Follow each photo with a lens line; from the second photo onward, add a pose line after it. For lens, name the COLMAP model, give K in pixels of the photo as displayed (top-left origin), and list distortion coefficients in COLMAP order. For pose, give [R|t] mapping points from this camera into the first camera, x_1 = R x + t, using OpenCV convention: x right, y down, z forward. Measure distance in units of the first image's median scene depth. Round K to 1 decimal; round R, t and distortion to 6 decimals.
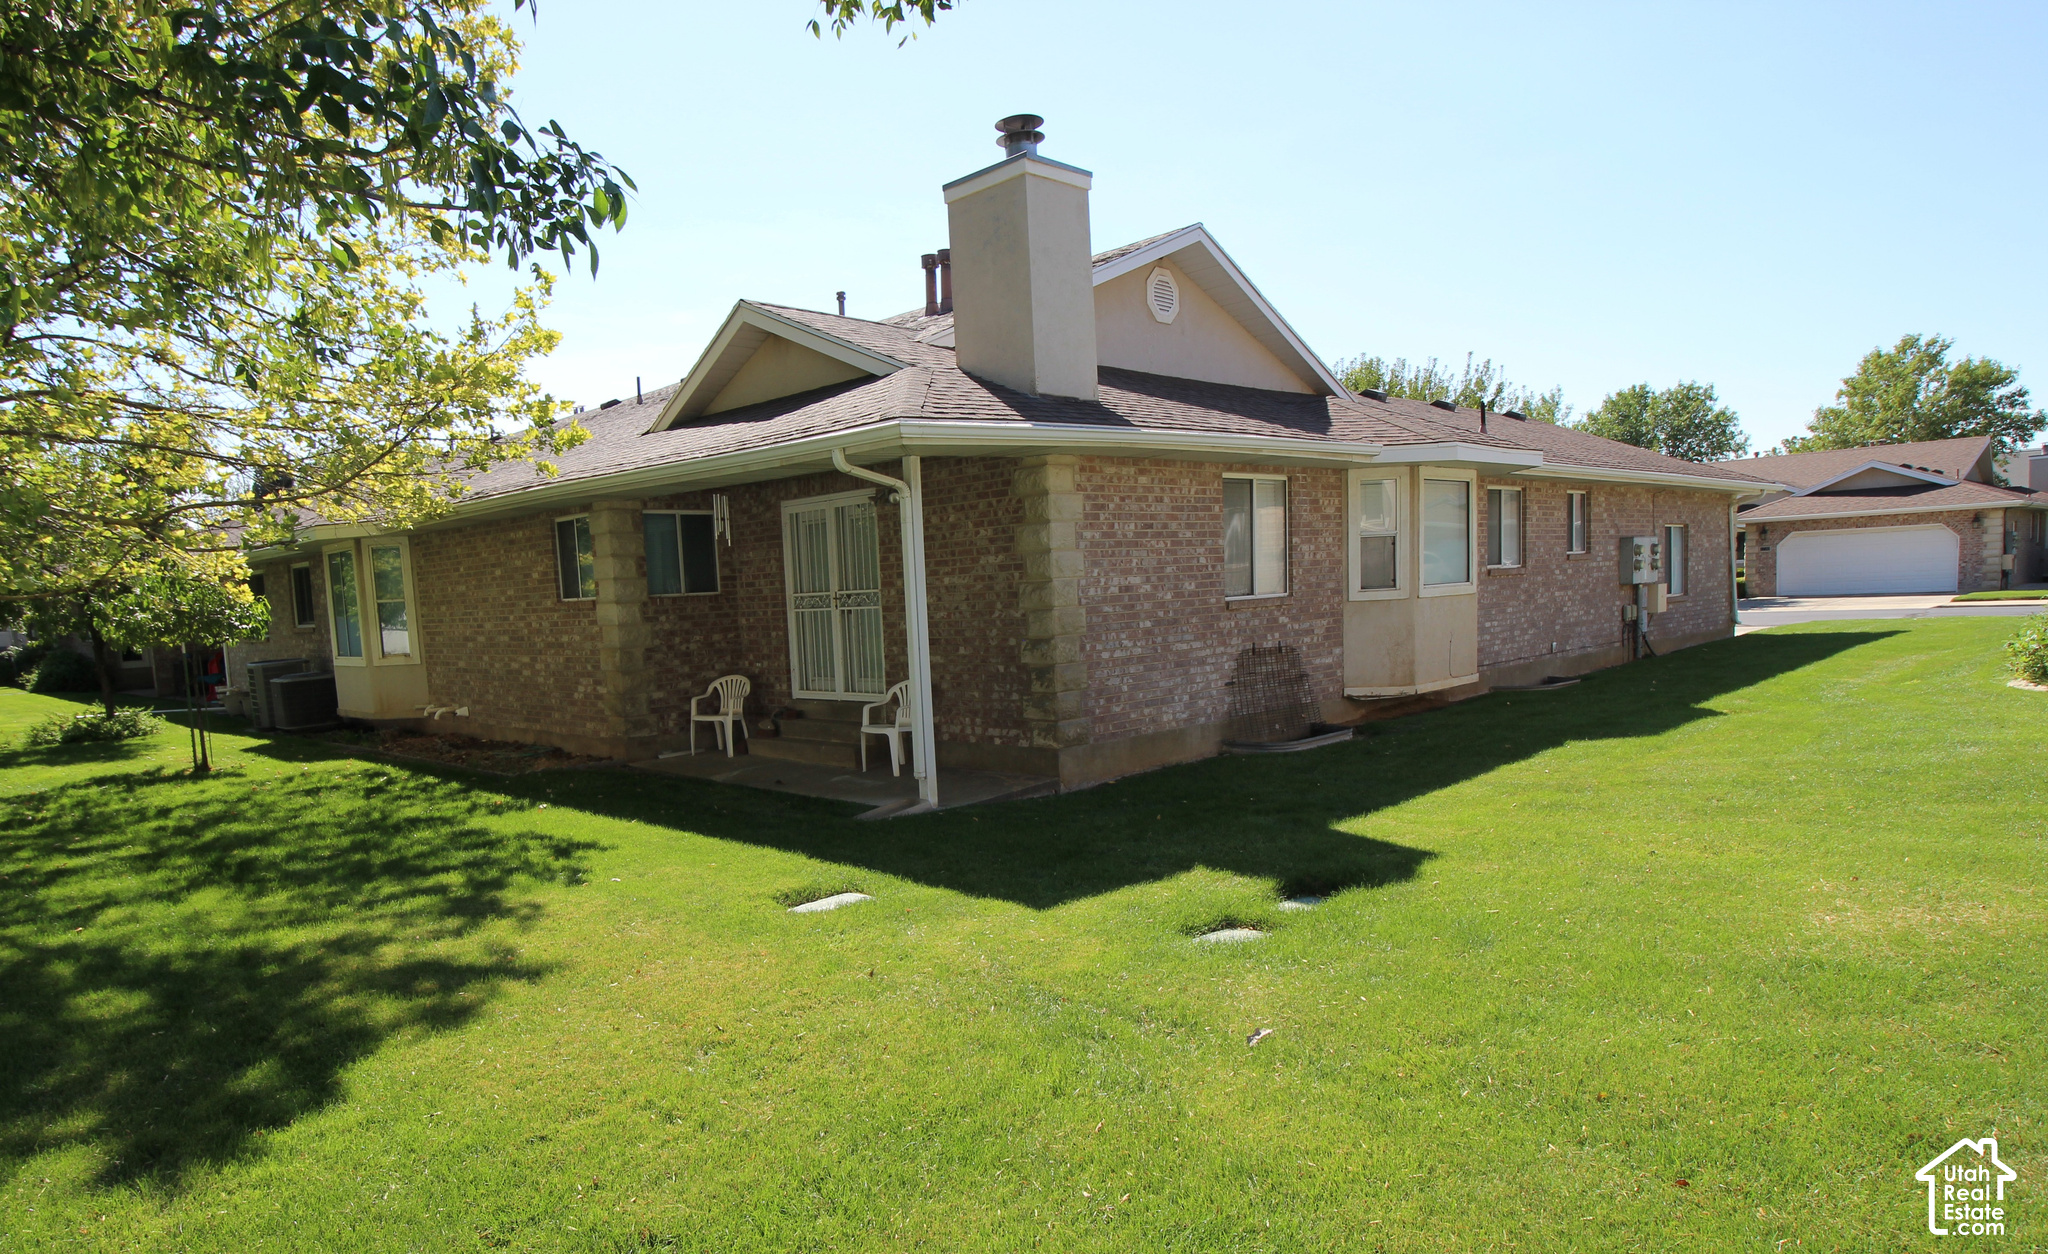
lens RADIAL K [[1171.5, 0, 1022.7], [0, 1171.5, 708.1], [0, 0, 1]] dist [-0.002977, -0.001472]
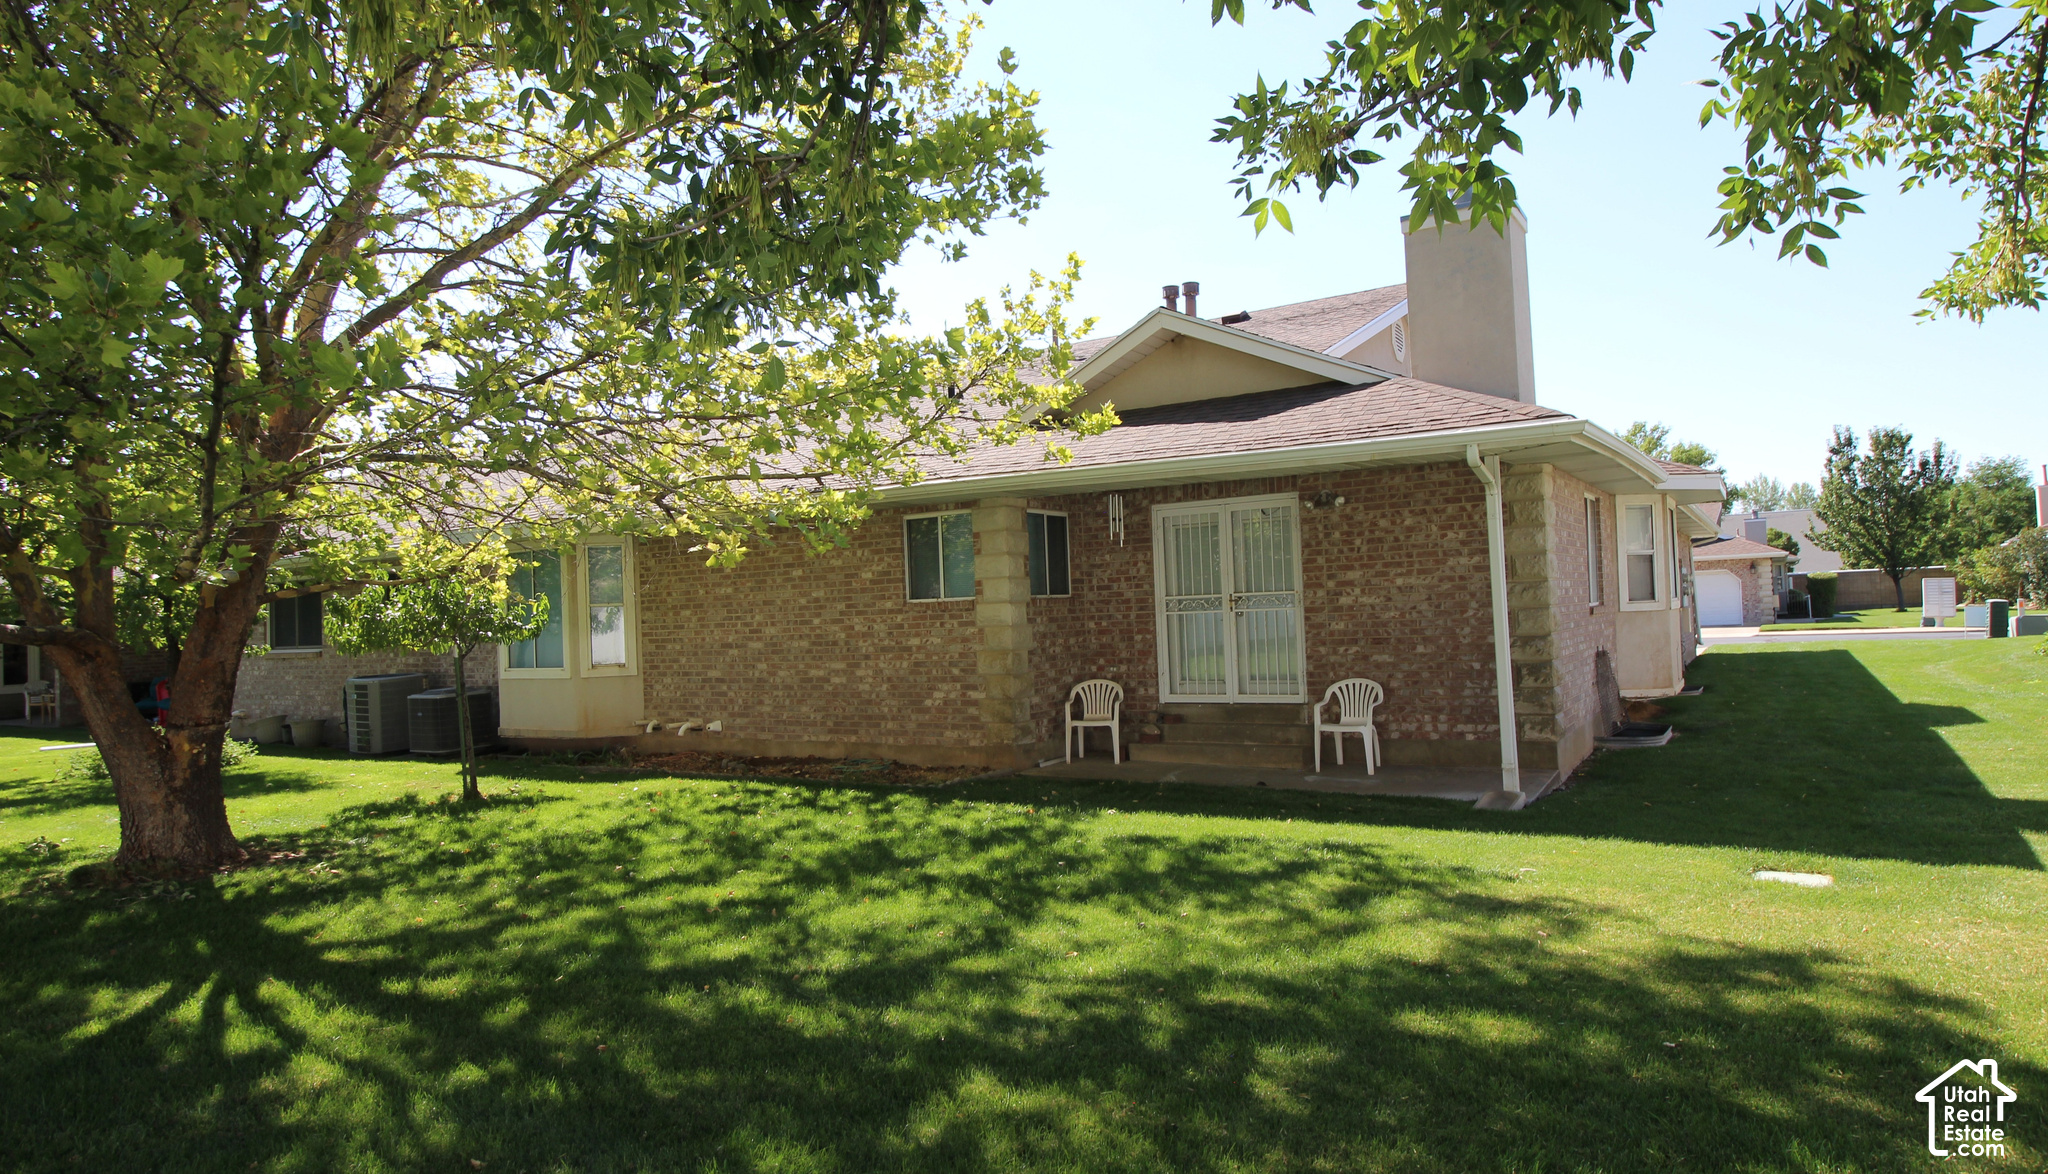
lens RADIAL K [[1117.4, 0, 1024.0], [0, 1117.4, 587.0], [0, 0, 1]] dist [0.000722, -0.000916]
pose [[0.970373, 0.016774, 0.241028, -0.541939], [0.016641, 0.990578, -0.135935, 0.021038], [-0.241037, 0.135918, 0.960951, 0.117941]]
